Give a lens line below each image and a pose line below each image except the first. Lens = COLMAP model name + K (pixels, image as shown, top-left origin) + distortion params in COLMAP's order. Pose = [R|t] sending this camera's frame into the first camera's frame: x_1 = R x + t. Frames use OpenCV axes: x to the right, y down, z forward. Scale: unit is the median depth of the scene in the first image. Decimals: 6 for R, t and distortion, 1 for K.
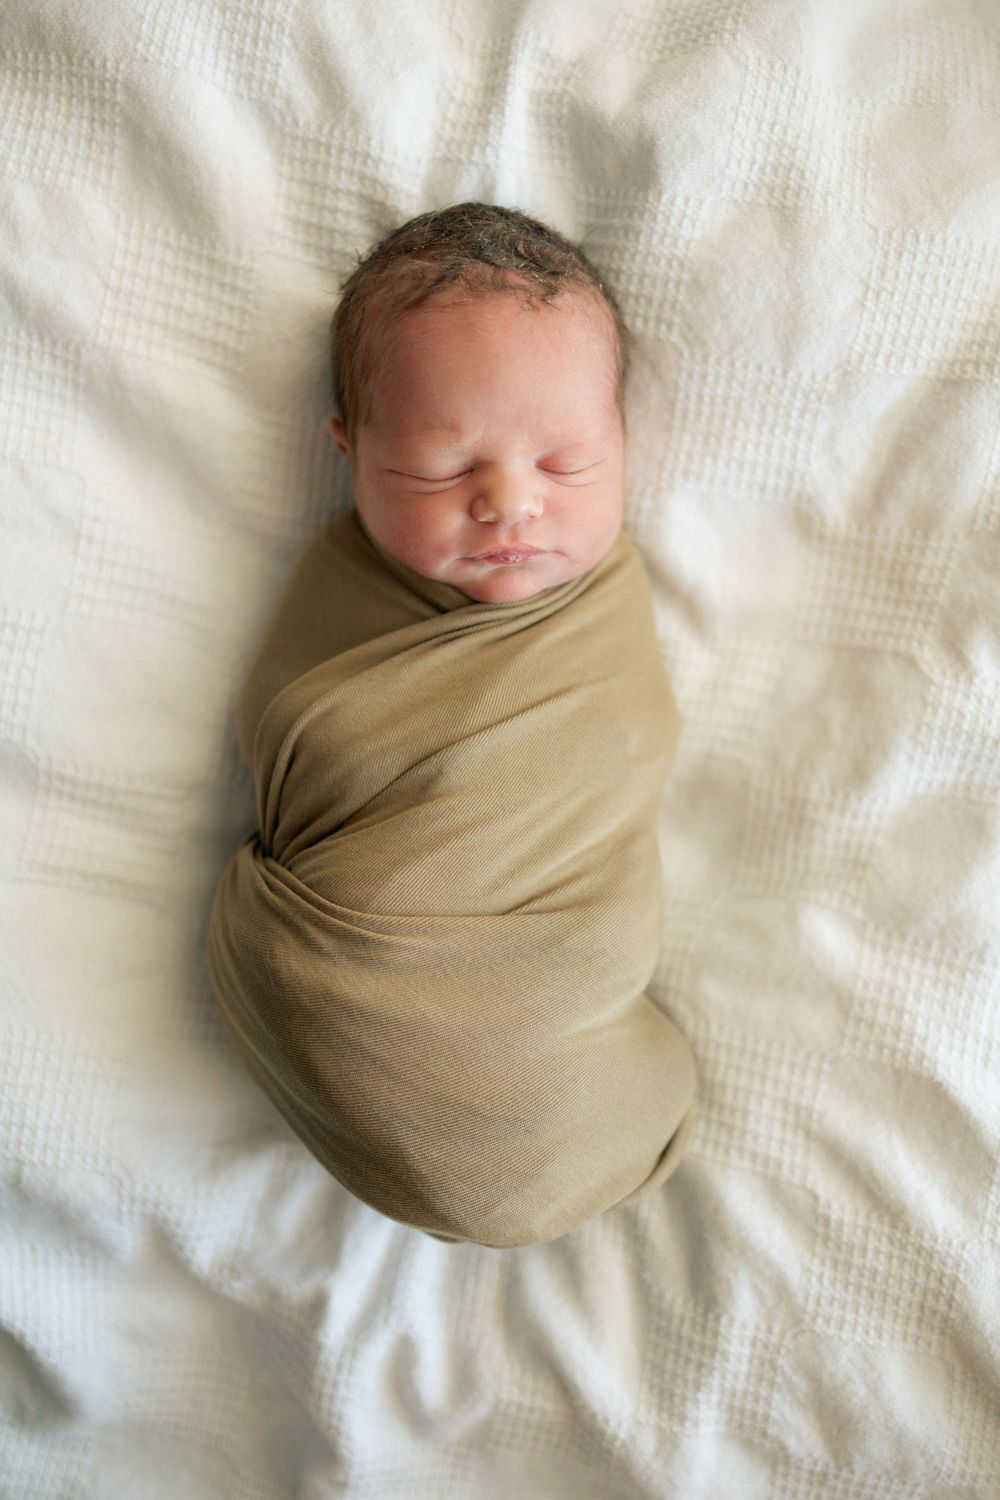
lens RADIAL K [[1507.3, 0, 520.5], [0, 1507.3, 751.7], [0, 0, 1]] dist [-0.007480, 0.017476]
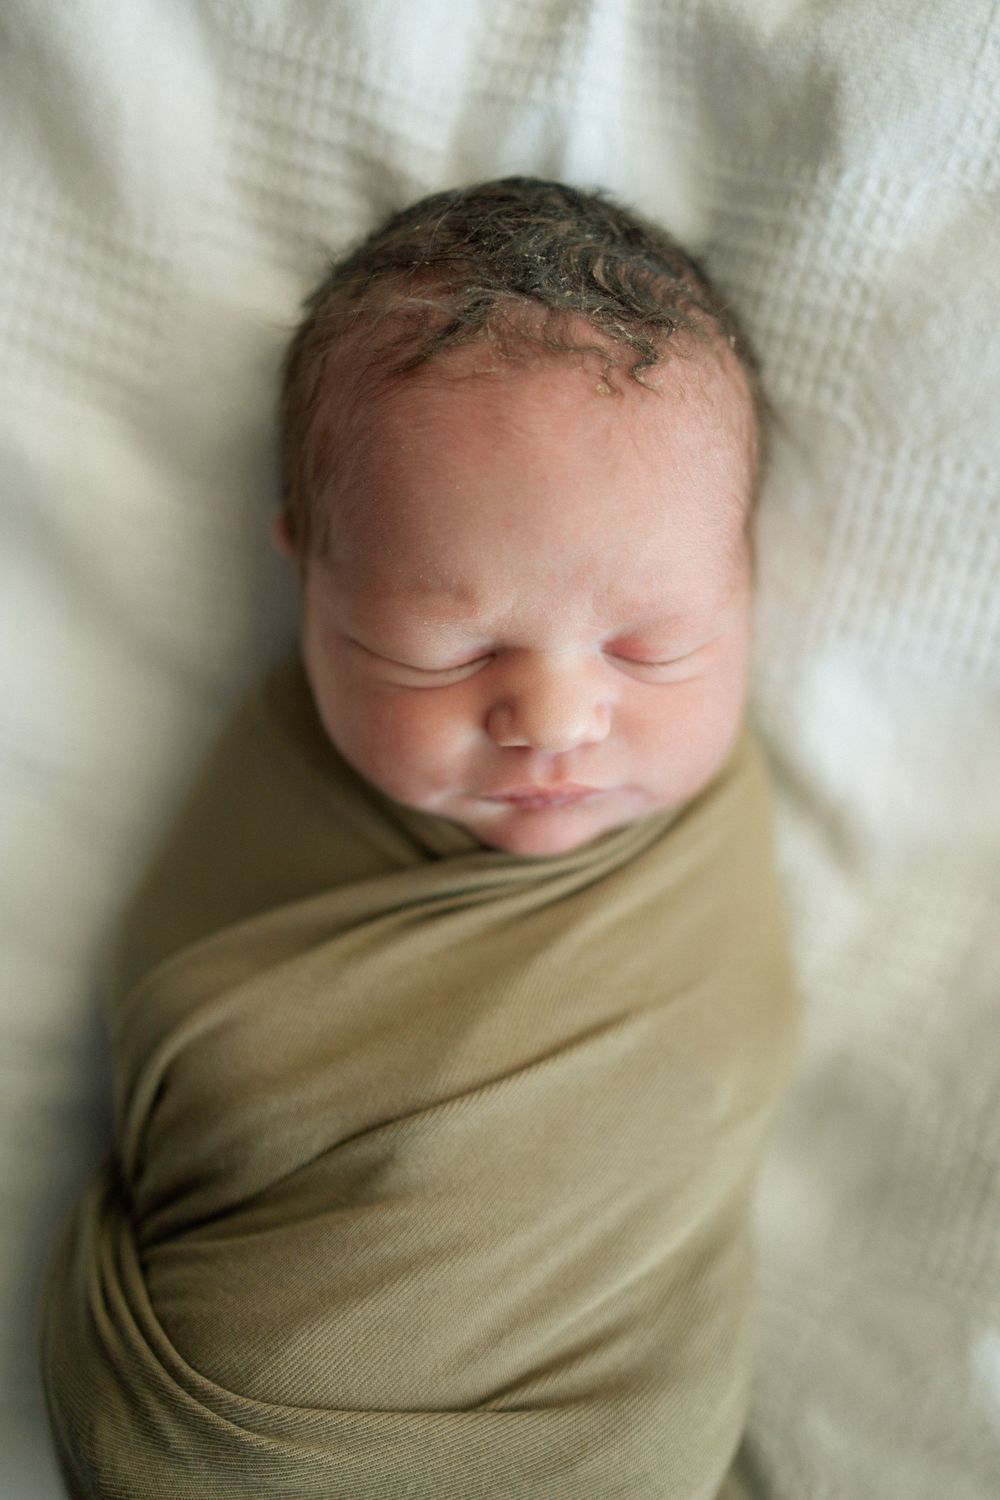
lens RADIAL K [[1531.7, 0, 500.0], [0, 1531.7, 750.0], [0, 0, 1]] dist [-0.000239, 0.026792]
pose [[0.996773, 0.062723, -0.050098, 0.003097], [-0.059465, 0.996172, 0.064071, -0.170124], [0.053925, -0.060885, 0.996687, 0.366381]]
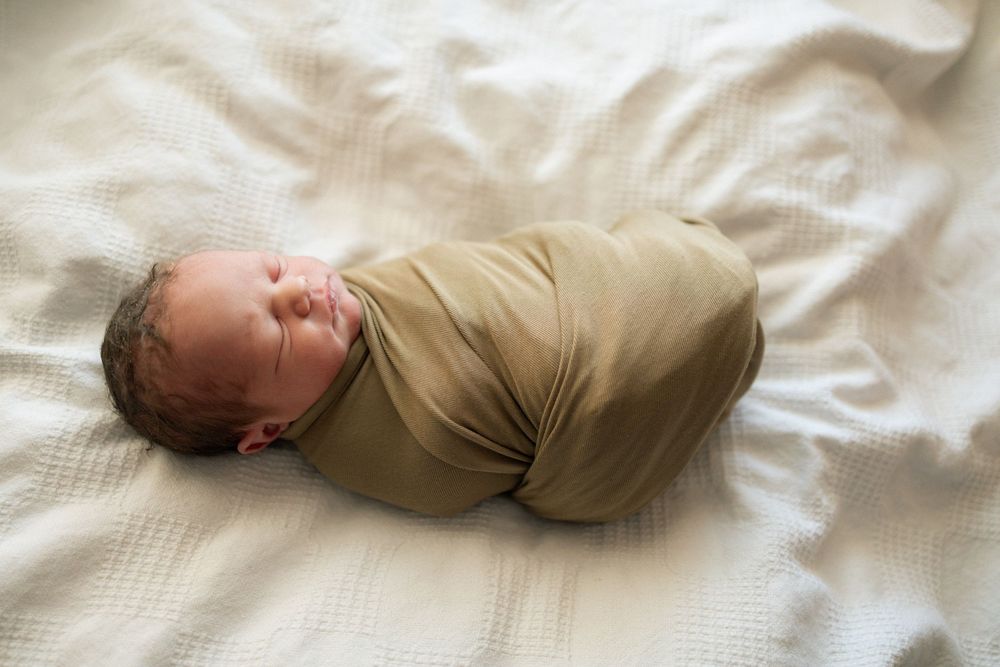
lens RADIAL K [[1021.6, 0, 500.9], [0, 1021.6, 351.7], [0, 0, 1]] dist [-0.002302, 0.005061]
pose [[-0.080576, -0.898521, 0.431471, -0.497580], [0.996261, -0.059060, 0.063059, -0.020512], [-0.031177, 0.434938, 0.899920, 0.040749]]
